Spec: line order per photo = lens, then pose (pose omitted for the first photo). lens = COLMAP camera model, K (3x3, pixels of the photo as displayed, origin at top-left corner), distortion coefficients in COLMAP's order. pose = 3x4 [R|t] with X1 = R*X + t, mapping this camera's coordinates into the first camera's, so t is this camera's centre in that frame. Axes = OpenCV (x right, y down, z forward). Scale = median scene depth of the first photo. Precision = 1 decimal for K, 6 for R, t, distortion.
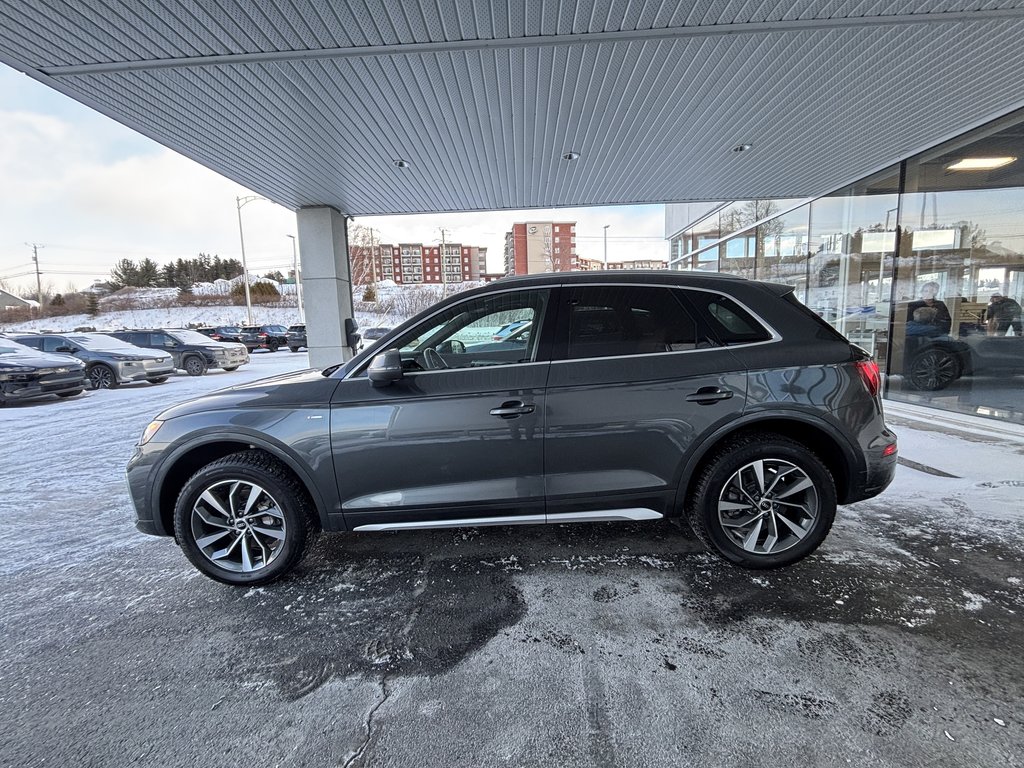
lens RADIAL K [[416.3, 0, 506.8], [0, 416.3, 382.9], [0, 0, 1]] dist [-0.001317, -0.000475]
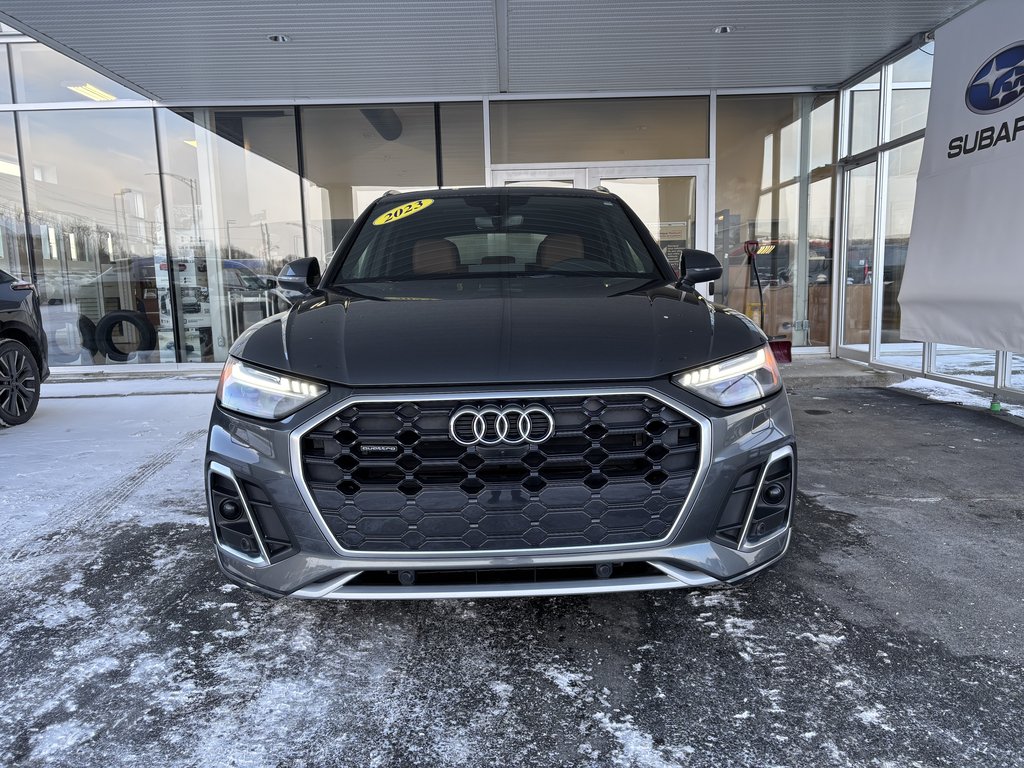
lens RADIAL K [[772.5, 0, 518.6], [0, 772.5, 388.4], [0, 0, 1]] dist [0.036721, -0.016582]
pose [[-0.043710, -0.094424, 0.994572, -0.327965], [0.150256, 0.983578, 0.099984, -0.000816], [-0.987680, 0.153810, -0.028805, 0.237882]]
